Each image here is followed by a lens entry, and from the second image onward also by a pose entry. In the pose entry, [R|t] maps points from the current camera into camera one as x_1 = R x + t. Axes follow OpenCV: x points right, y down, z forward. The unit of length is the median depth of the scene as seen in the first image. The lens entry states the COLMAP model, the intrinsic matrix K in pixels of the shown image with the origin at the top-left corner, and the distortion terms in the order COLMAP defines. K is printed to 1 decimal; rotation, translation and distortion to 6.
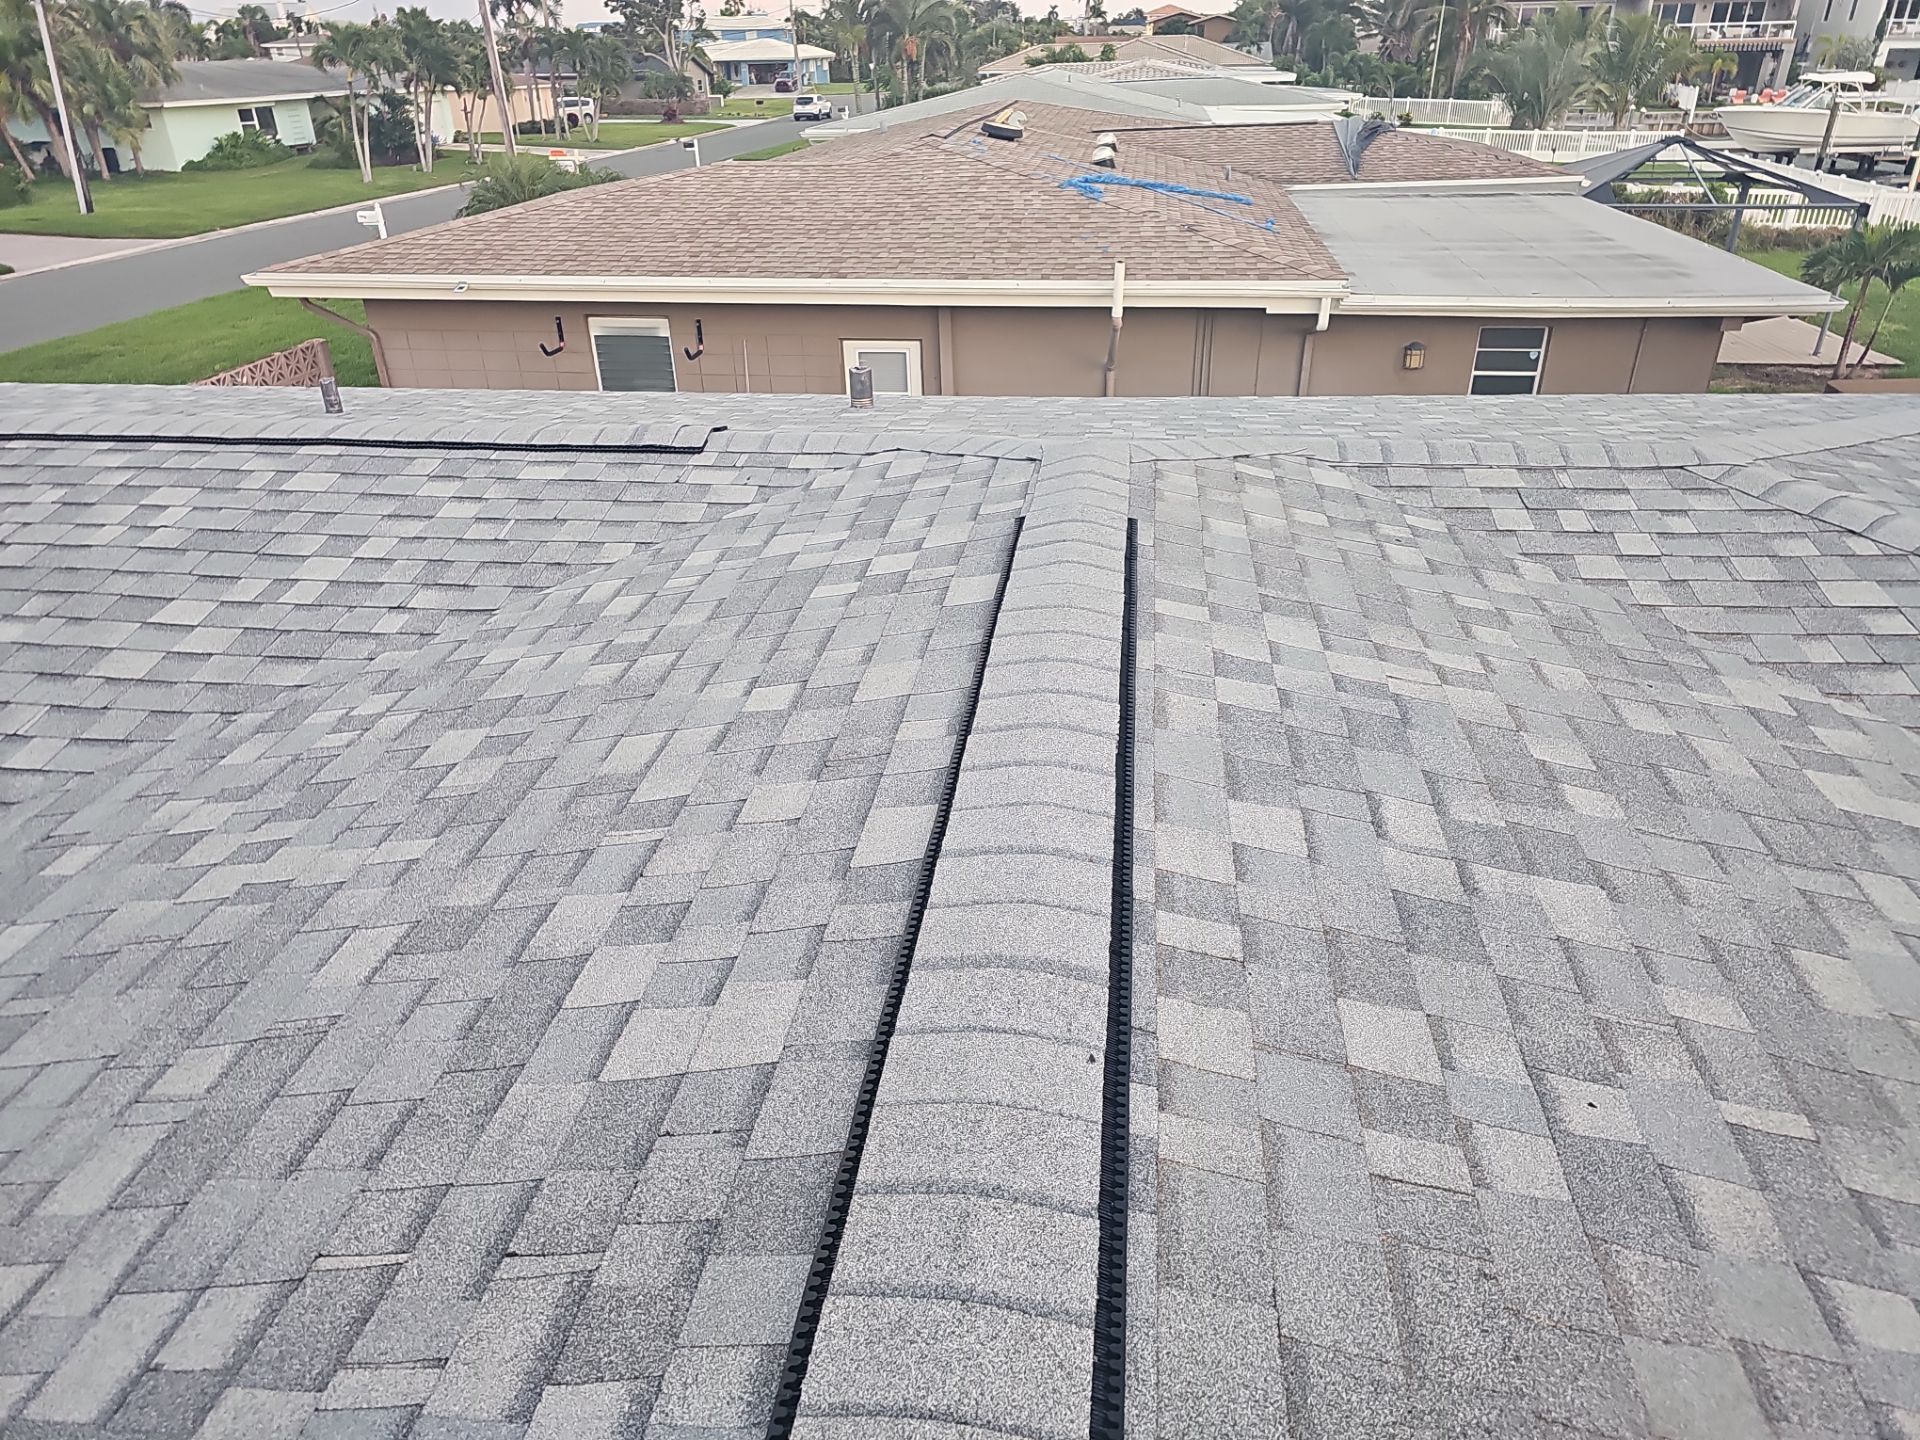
lens RADIAL K [[1246.0, 0, 995.6], [0, 1246.0, 721.8], [0, 0, 1]] dist [0.048794, -0.033352]
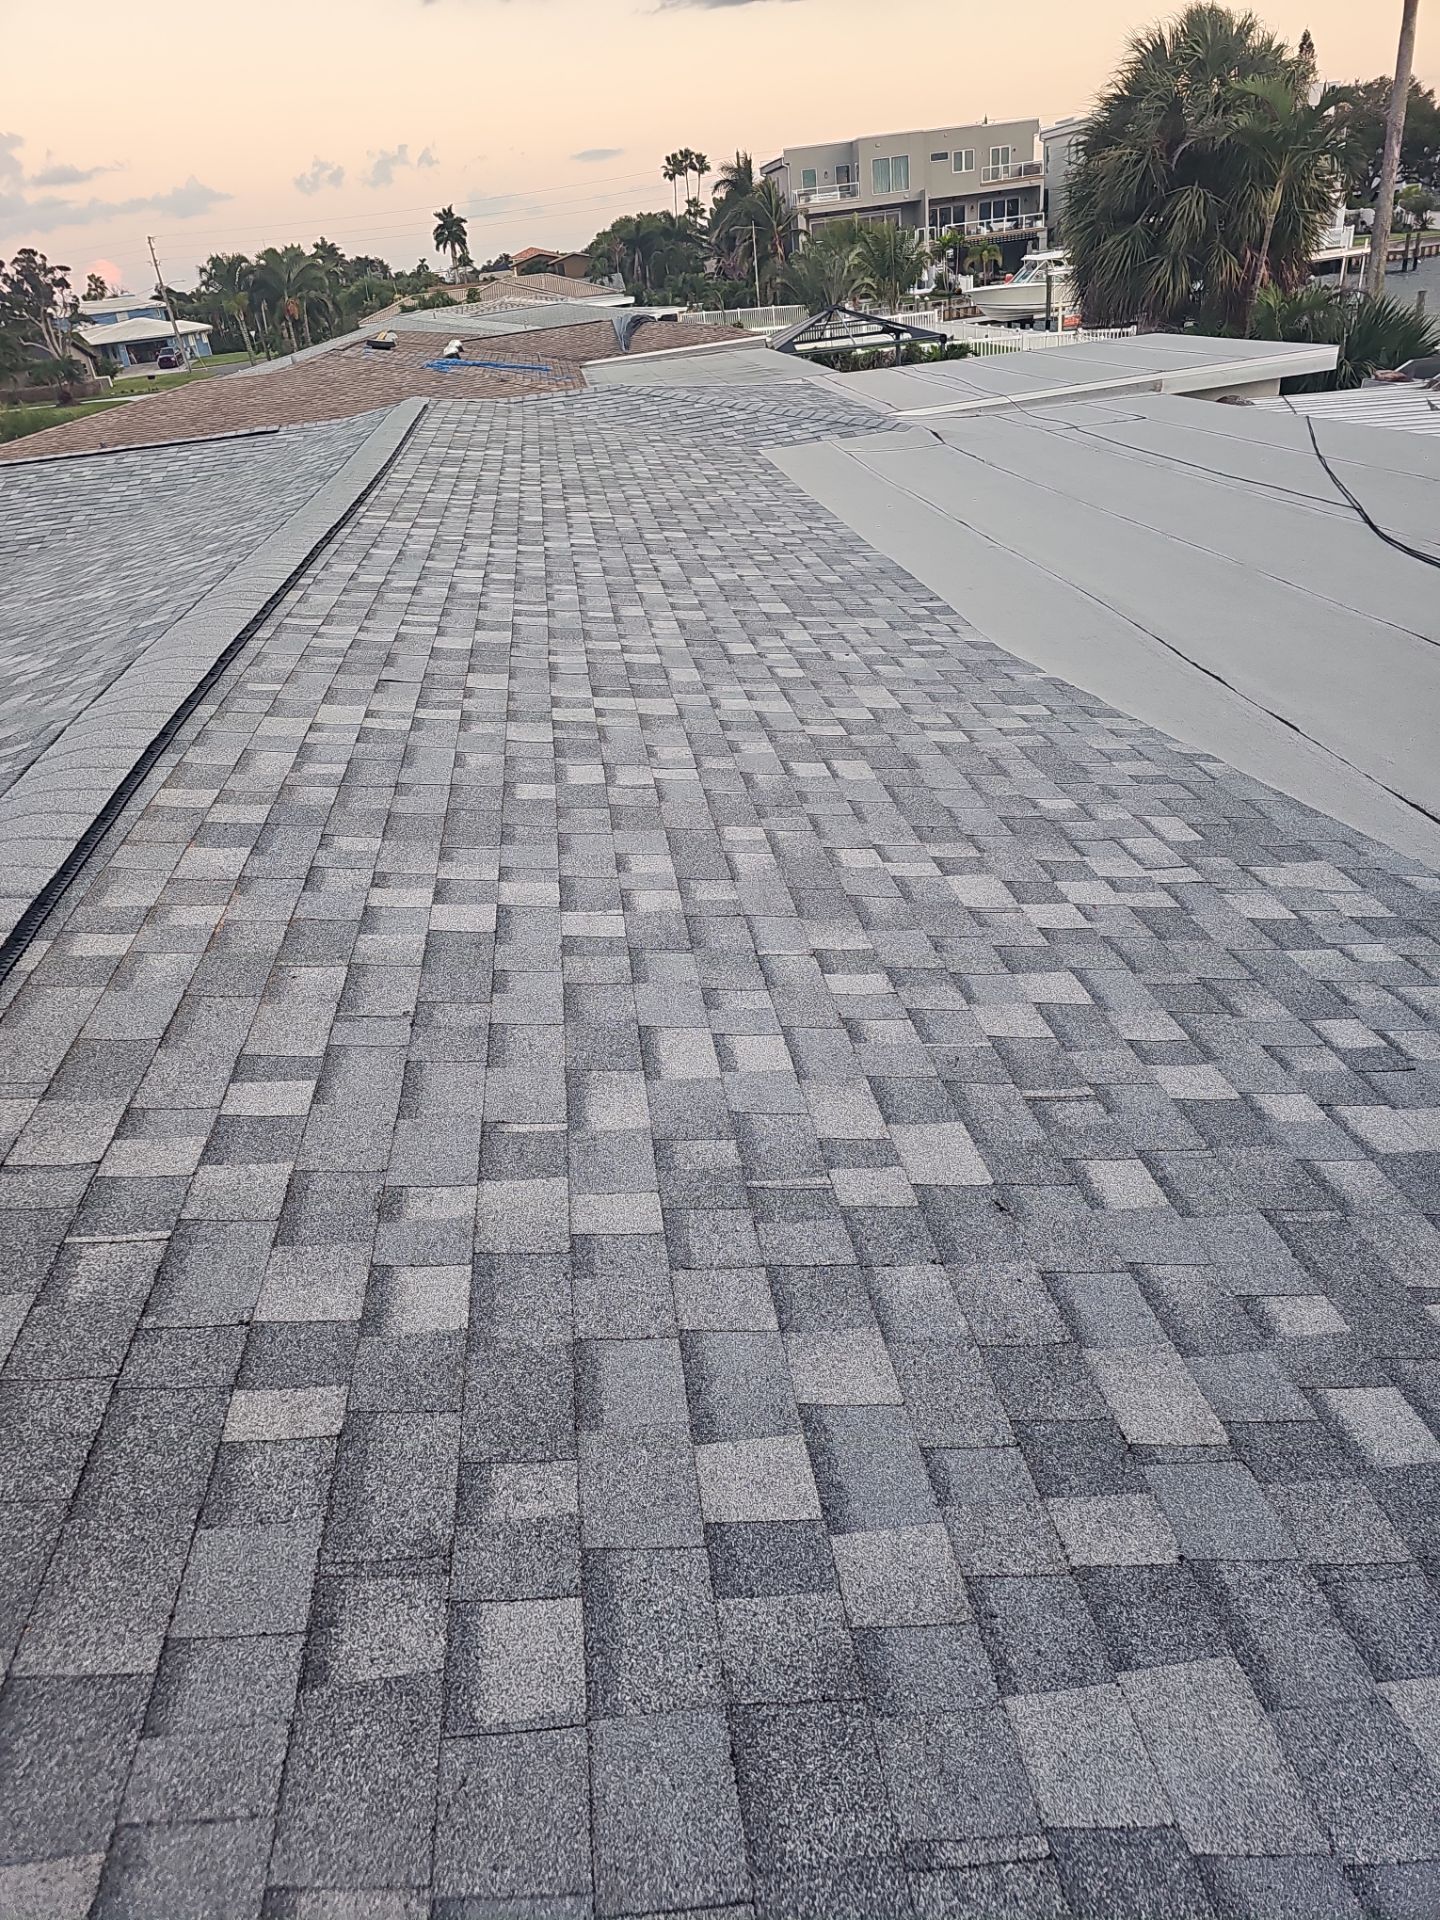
lens RADIAL K [[1246.0, 0, 715.8], [0, 1246.0, 974.6], [0, 0, 1]] dist [0.048794, -0.033352]
pose [[0.967981, -0.191644, 0.162130, 0.000747], [0.190688, 0.981413, 0.021584, 0.063109], [-0.163253, 0.010023, 0.986533, -0.109161]]
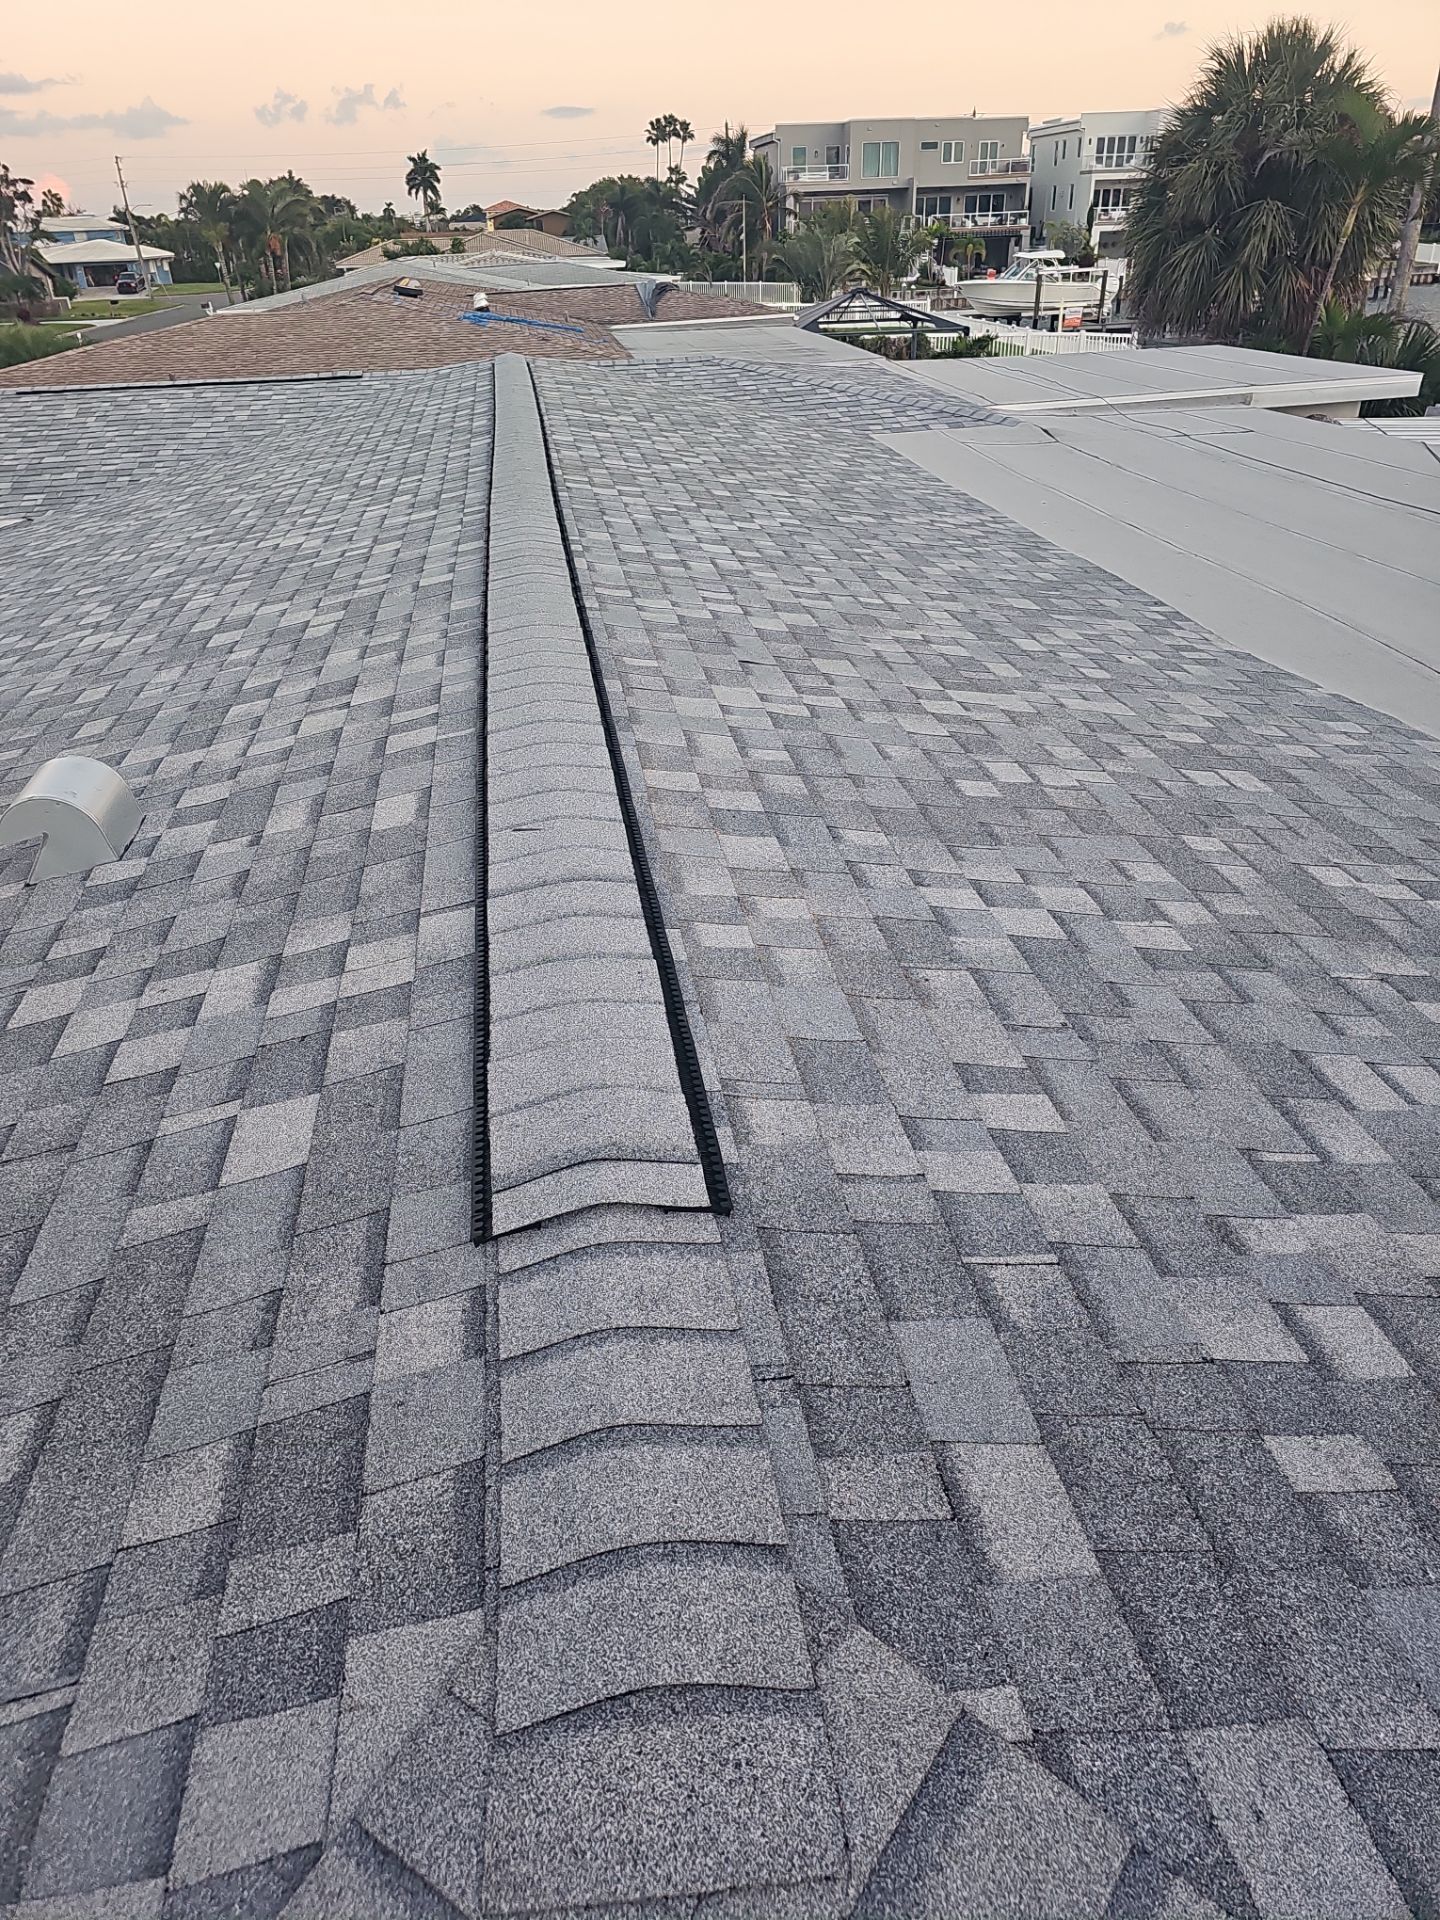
lens RADIAL K [[1246.0, 0, 717.3], [0, 1246.0, 956.6], [0, 0, 1]] dist [0.048794, -0.033352]
pose [[0.965773, -0.143482, 0.216093, -0.015611], [0.138577, 0.989631, 0.037764, 0.059451], [-0.219271, -0.006526, 0.975642, -0.105200]]
